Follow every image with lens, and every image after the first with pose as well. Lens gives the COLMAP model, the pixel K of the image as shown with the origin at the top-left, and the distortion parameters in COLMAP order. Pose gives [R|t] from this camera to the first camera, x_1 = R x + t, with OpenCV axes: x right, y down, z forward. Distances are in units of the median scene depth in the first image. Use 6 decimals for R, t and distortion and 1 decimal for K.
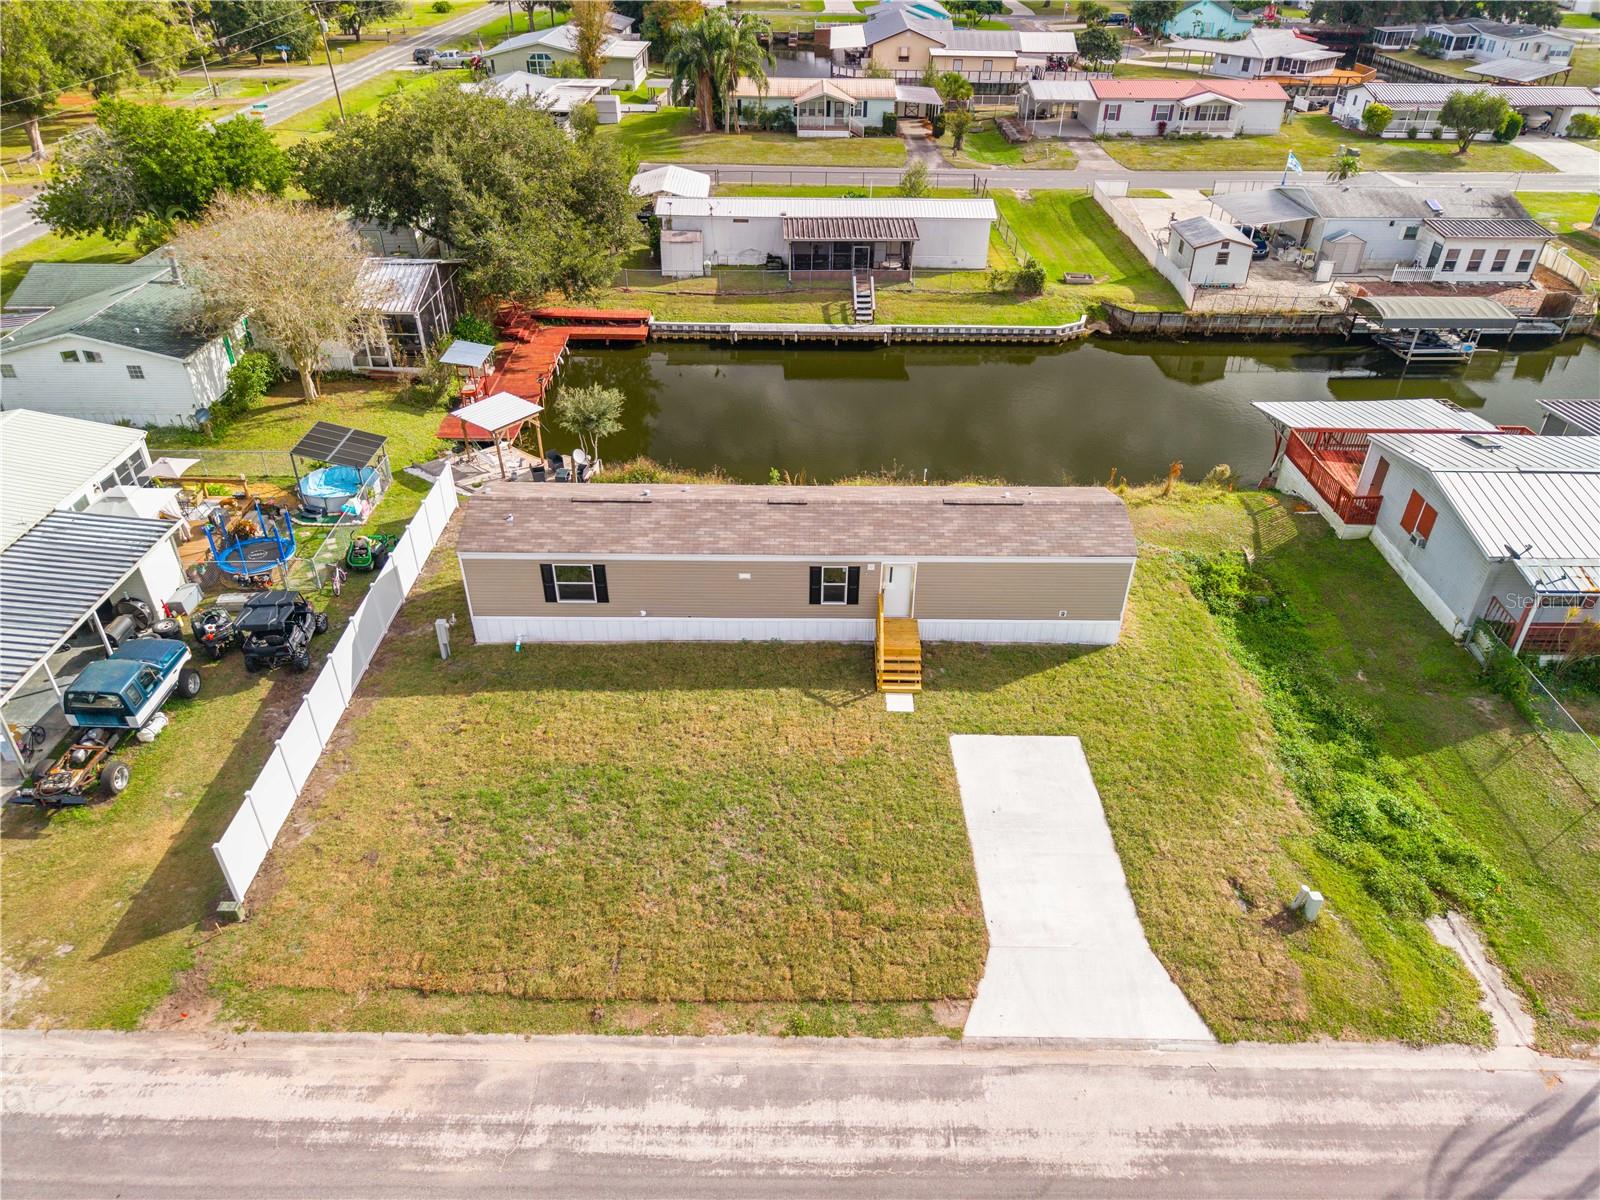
lens RADIAL K [[1071.7, 0, 800.0], [0, 1071.7, 600.0], [0, 0, 1]] dist [0.005835, 0.002017]
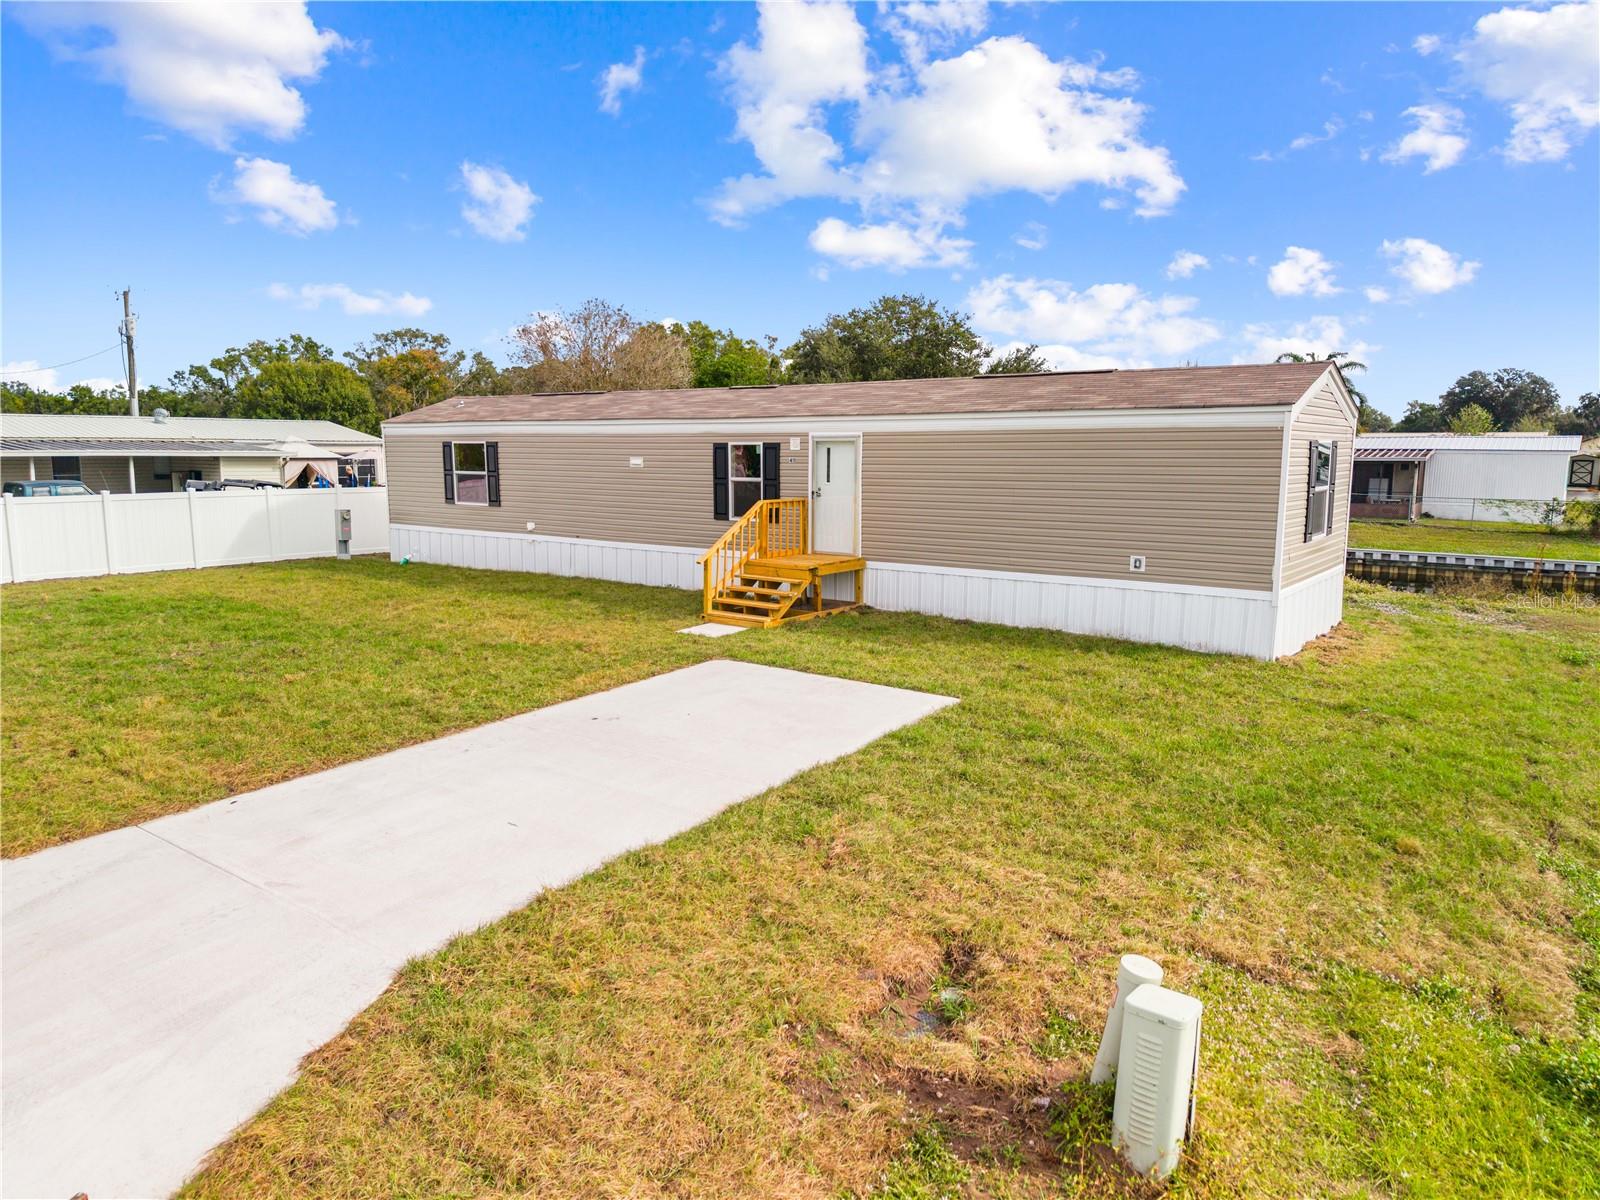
lens RADIAL K [[1071.7, 0, 800.0], [0, 1071.7, 600.0], [0, 0, 1]] dist [0.005835, 0.002017]
pose [[0.797275, 0.074955, -0.598944, 0.411747], [-0.334177, 0.881131, -0.334565, 0.229696], [0.502671, 0.466894, 0.727552, 0.625149]]
